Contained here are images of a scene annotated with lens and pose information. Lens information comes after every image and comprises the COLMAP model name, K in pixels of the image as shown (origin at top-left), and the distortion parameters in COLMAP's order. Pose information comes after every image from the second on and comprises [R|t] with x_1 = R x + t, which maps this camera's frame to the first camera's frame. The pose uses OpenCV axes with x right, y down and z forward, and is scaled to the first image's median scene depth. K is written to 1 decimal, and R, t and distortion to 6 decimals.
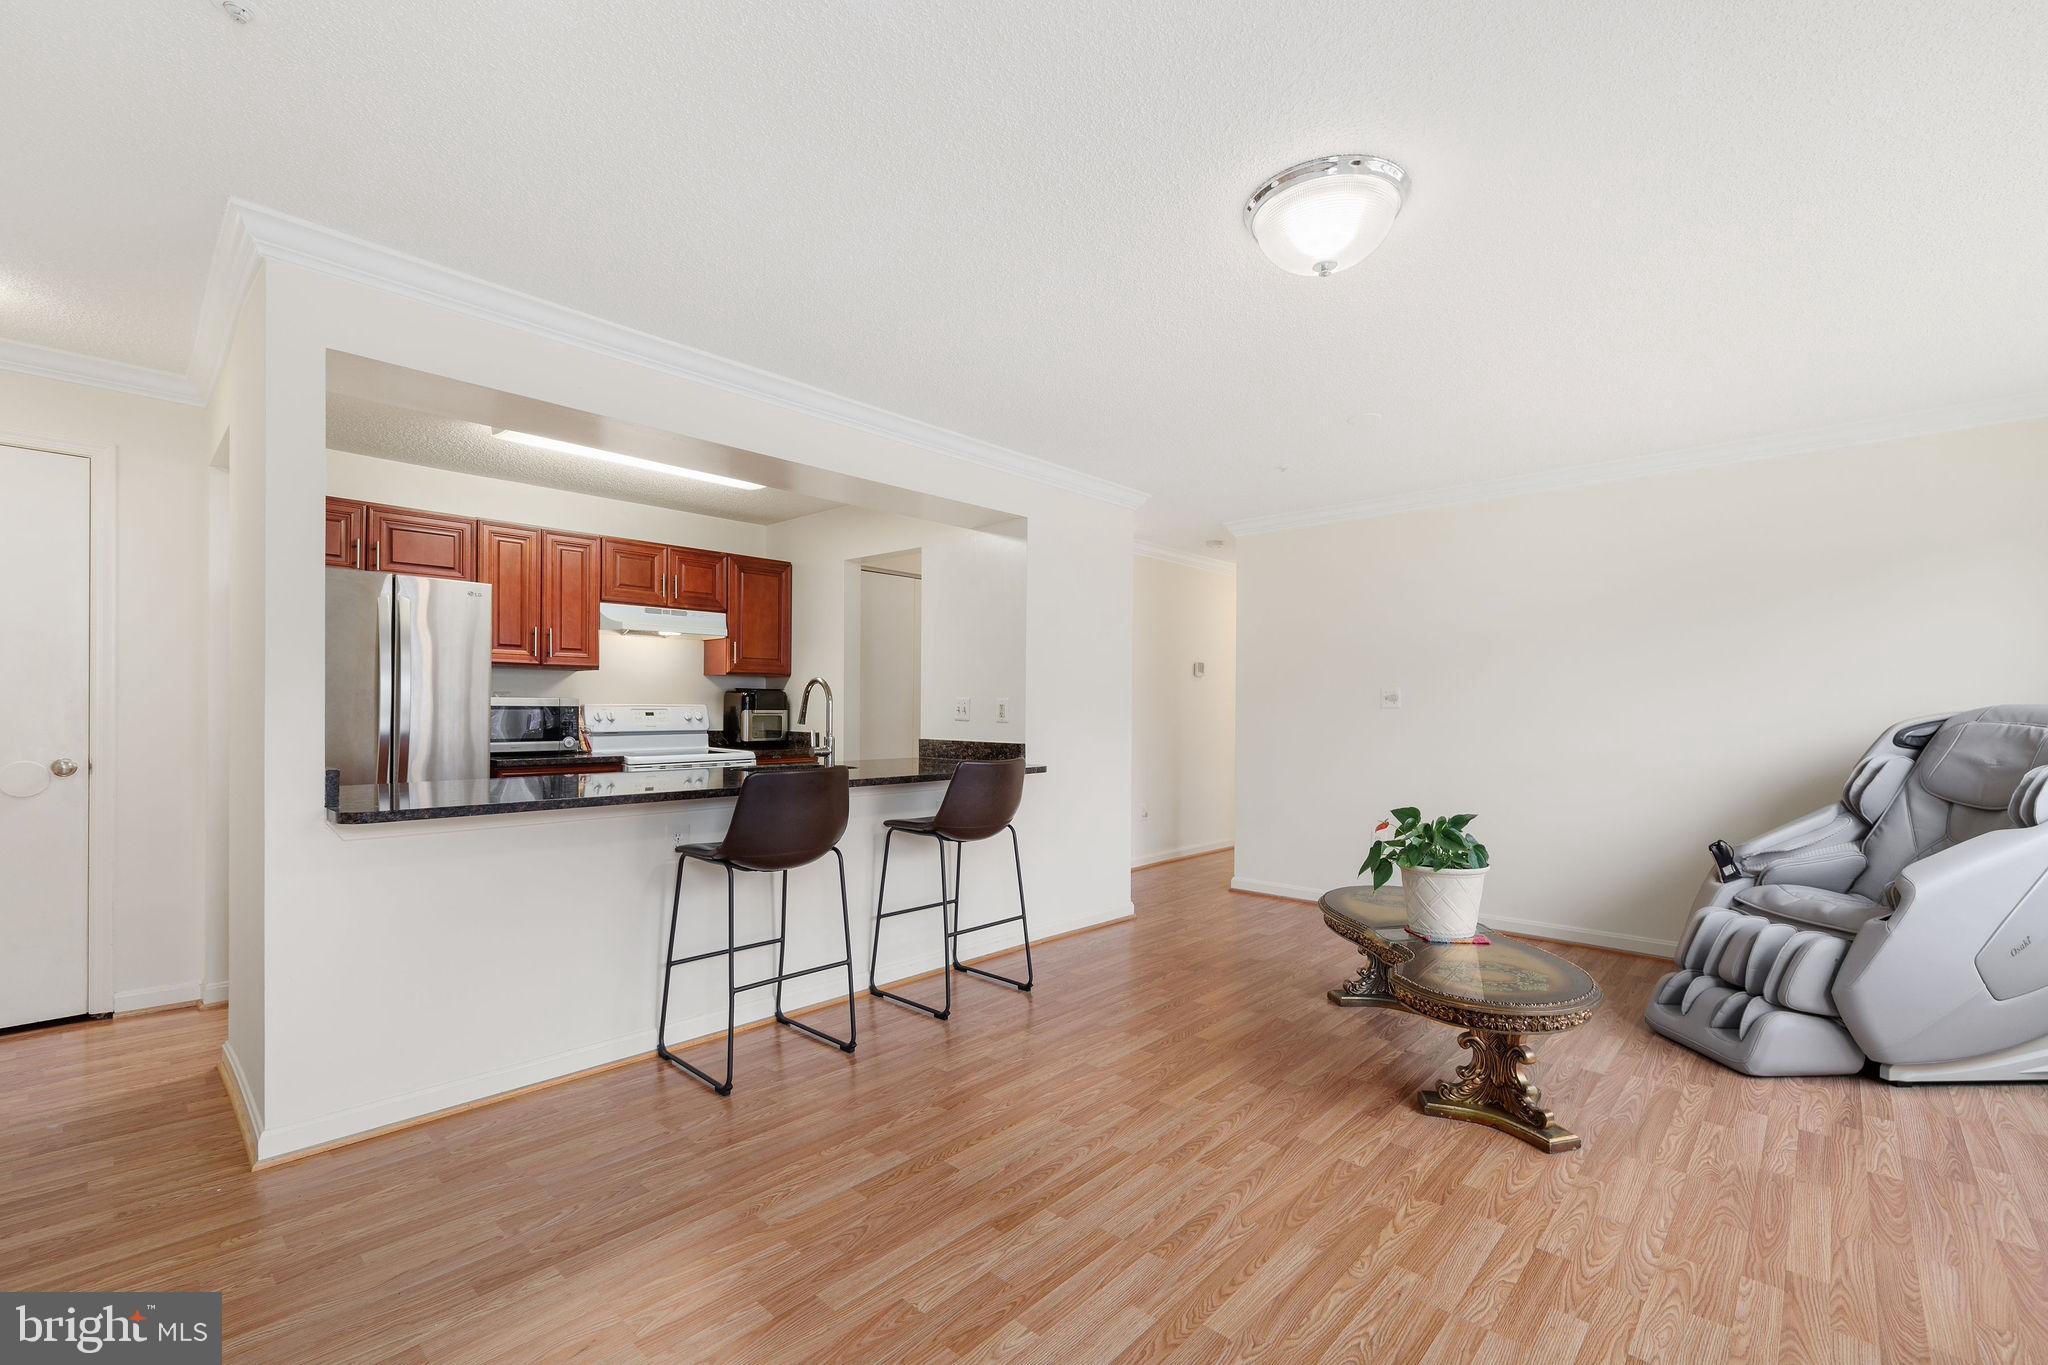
lens RADIAL K [[867.7, 0, 1019.4], [0, 867.7, 719.2], [0, 0, 1]] dist [-0.002470, 0.000567]
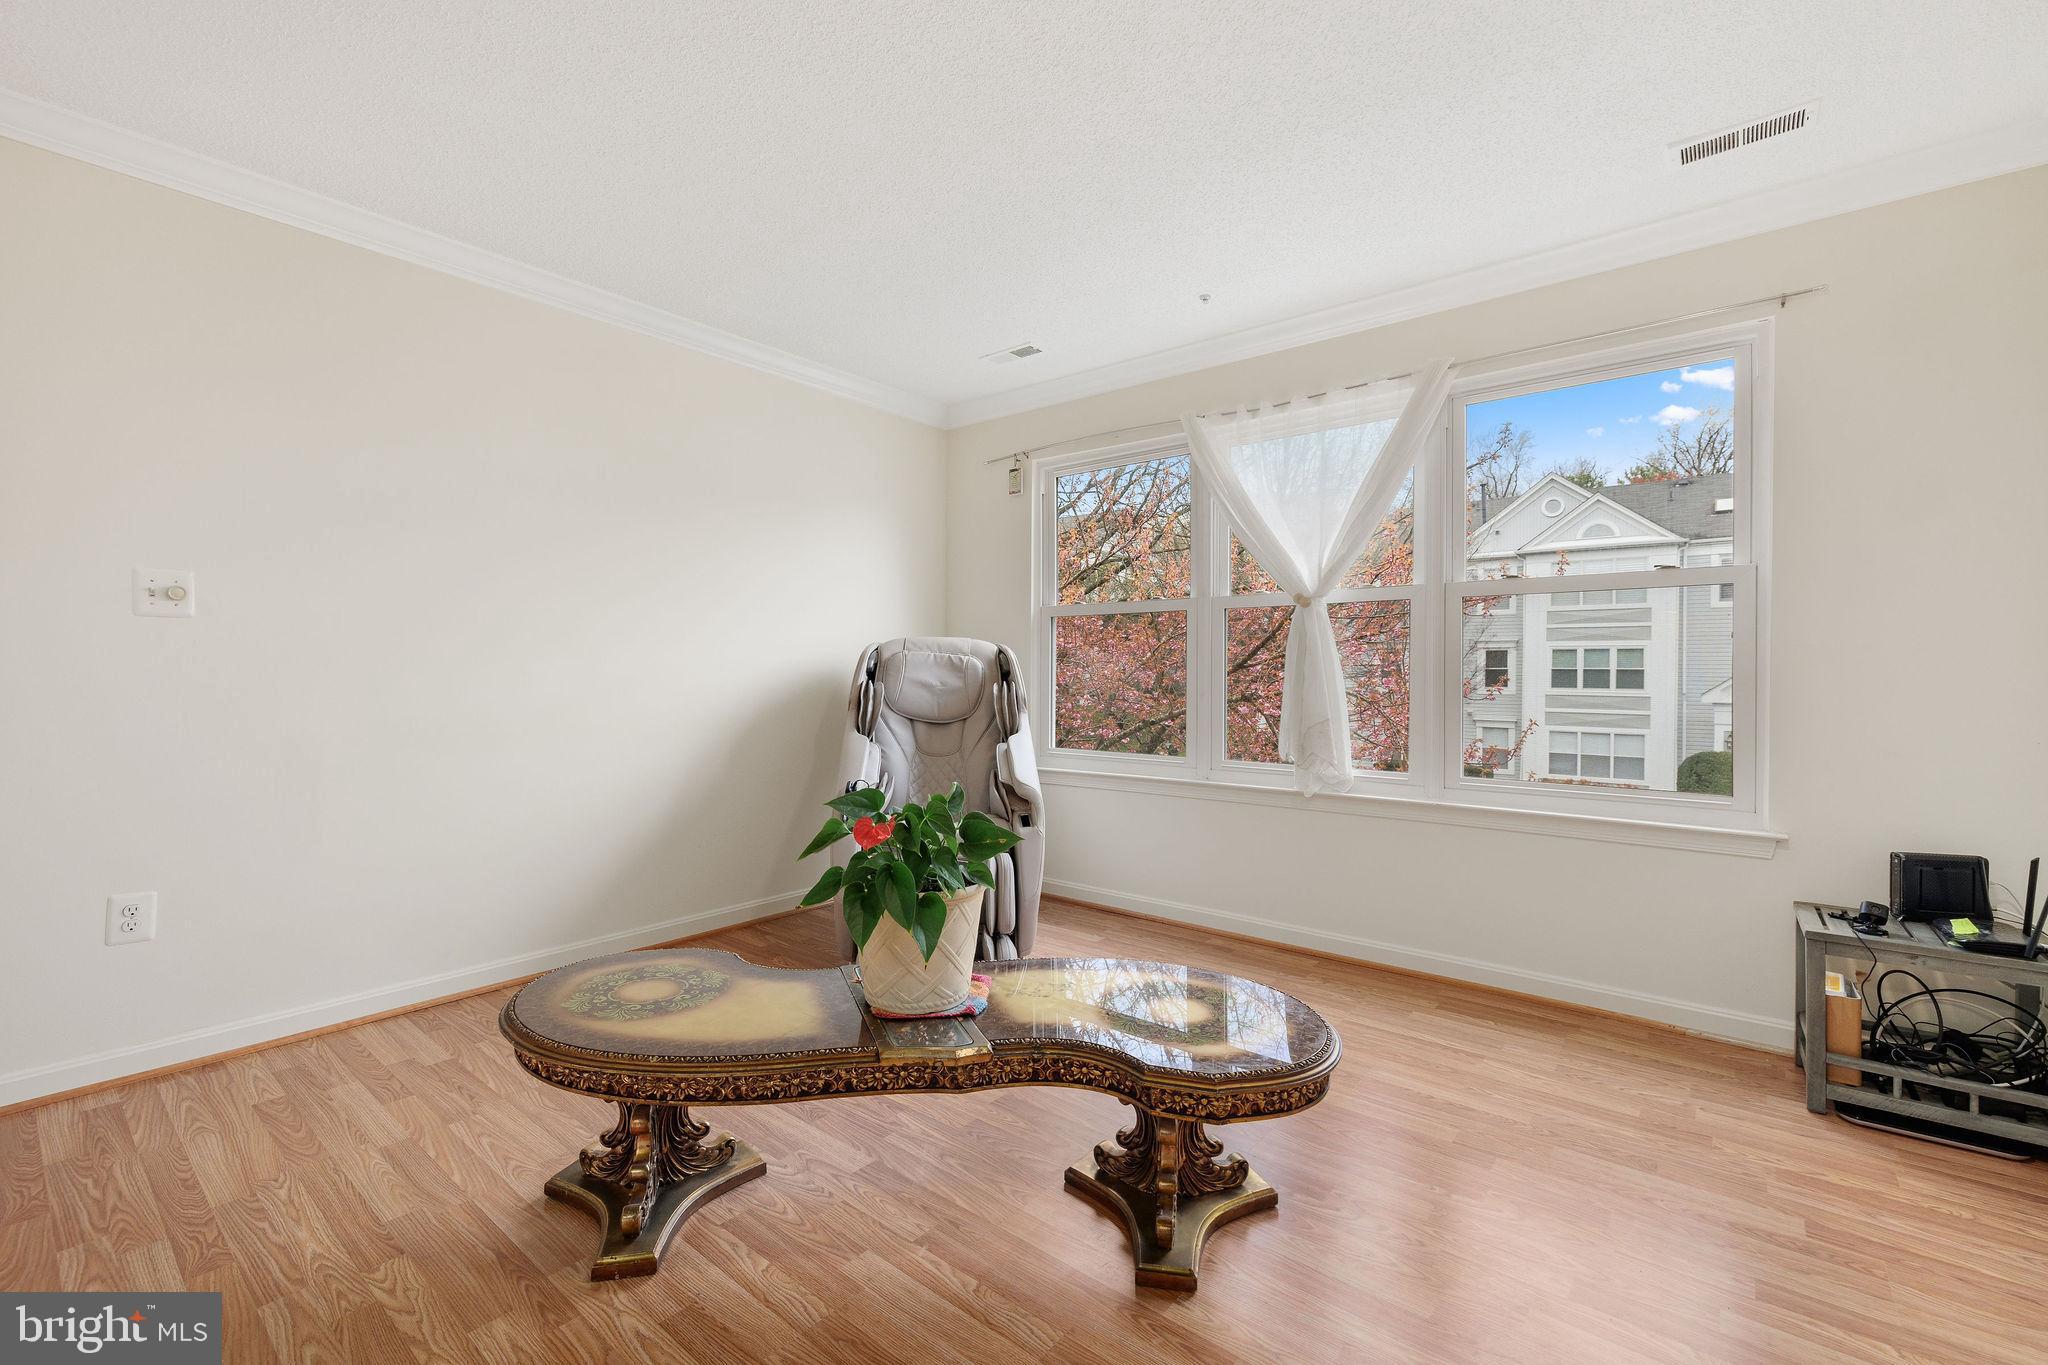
lens RADIAL K [[867.7, 0, 1017.4], [0, 867.7, 679.3], [0, 0, 1]] dist [-0.002470, 0.000567]
pose [[-0.059759, -0.012659, 0.998133, -0.077912], [0.005387, 0.999901, 0.013004, 0.026711], [-0.998198, 0.006154, -0.059685, 0.881099]]
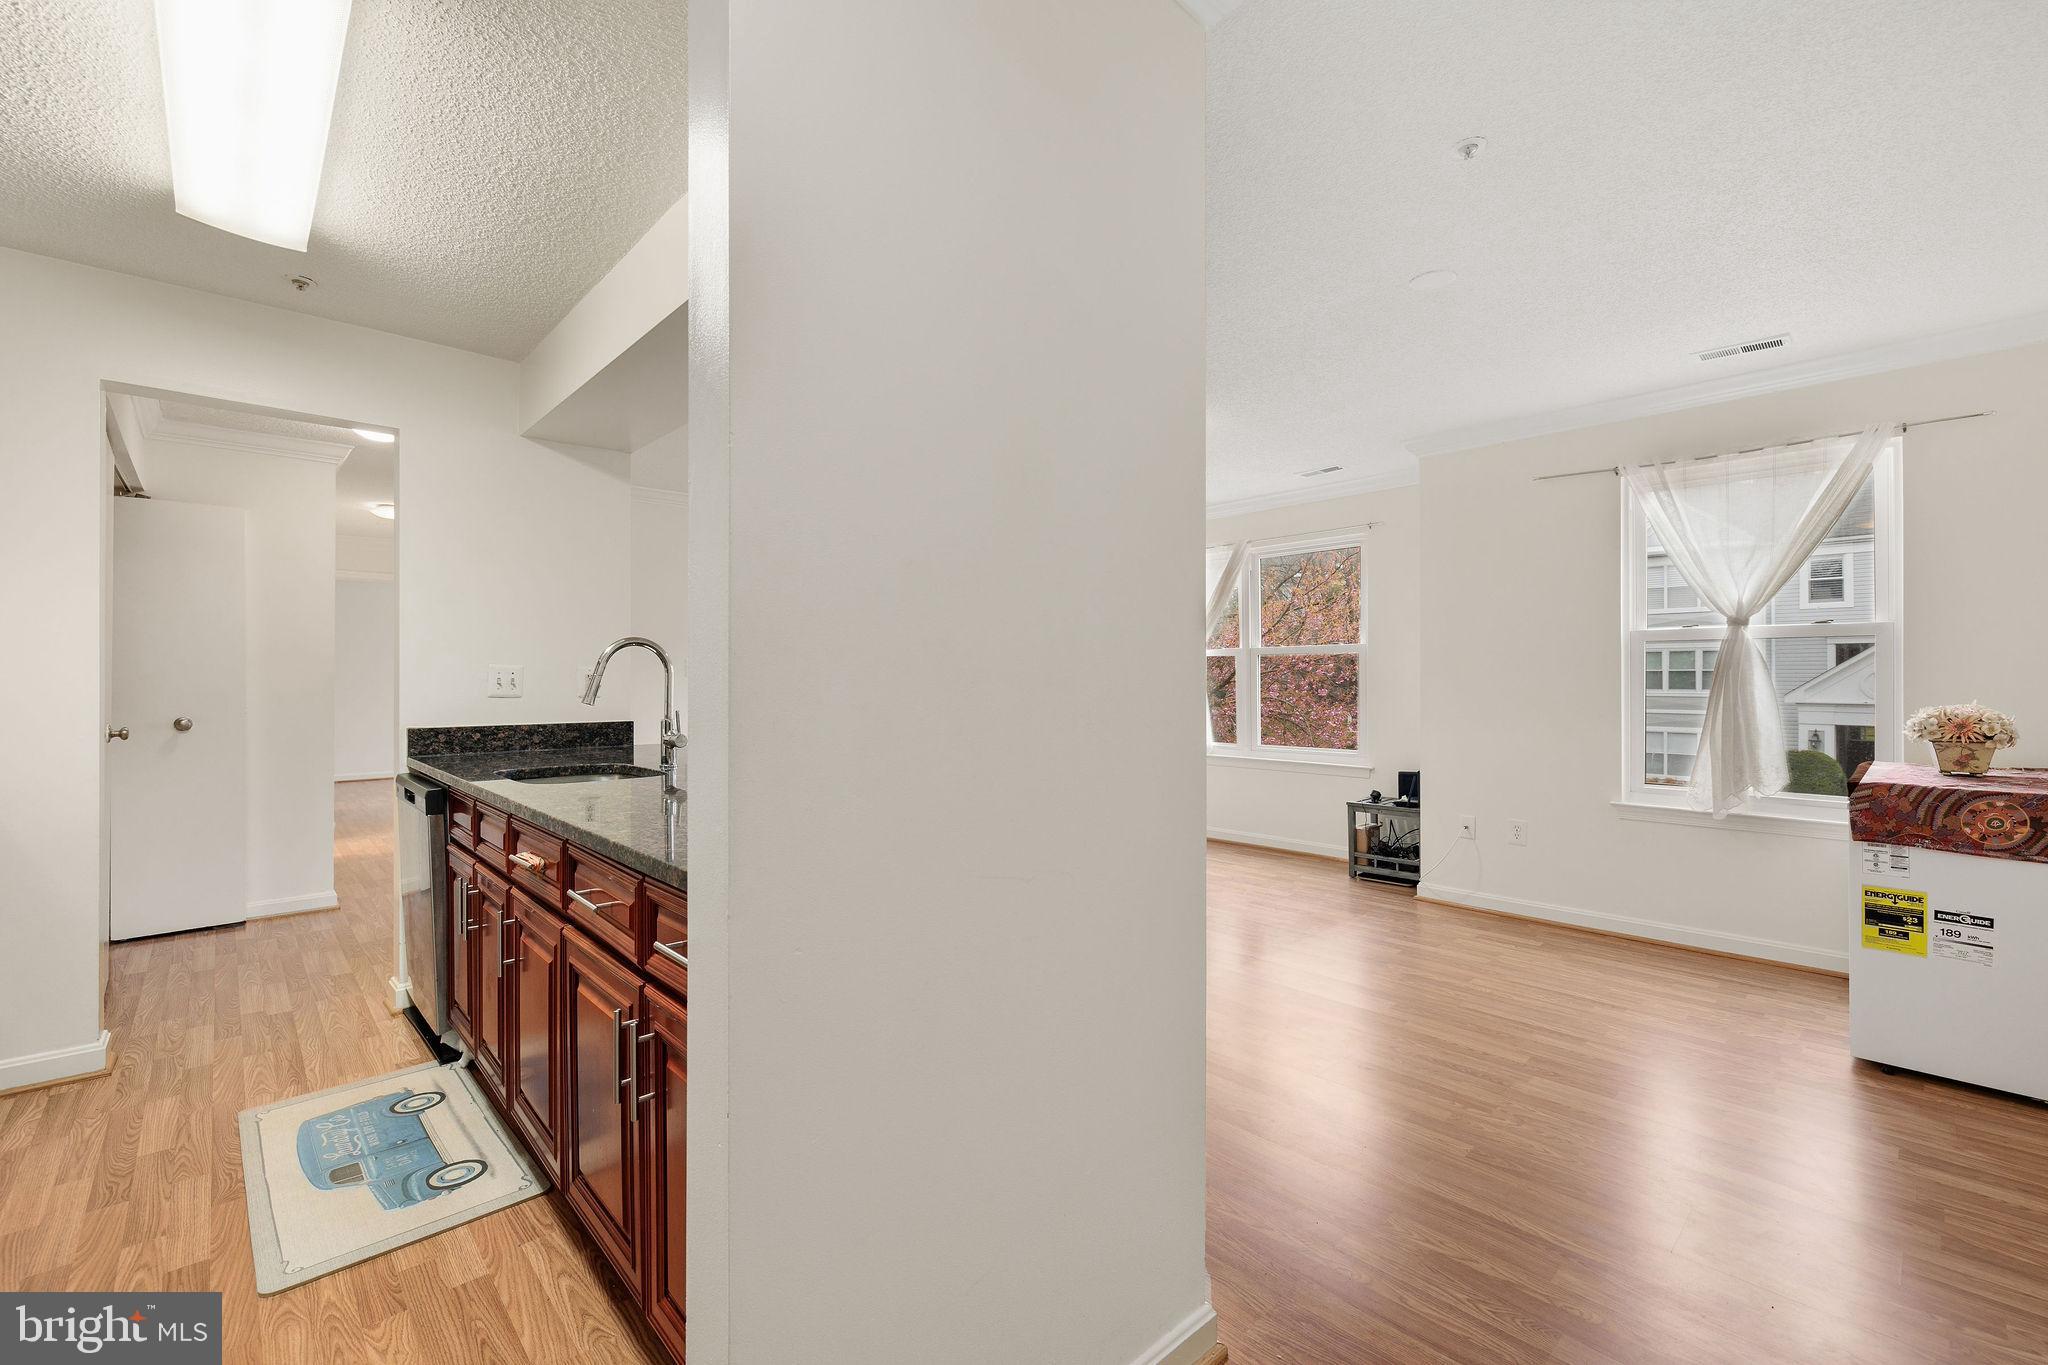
lens RADIAL K [[867.7, 0, 1021.8], [0, 867.7, 675.9], [0, 0, 1]] dist [-0.002470, 0.000567]
pose [[0.069031, -0.004368, 0.997605, -1.046796], [0.016368, 0.999861, 0.003246, -0.015545], [-0.997480, 0.016105, 0.069093, 0.732962]]
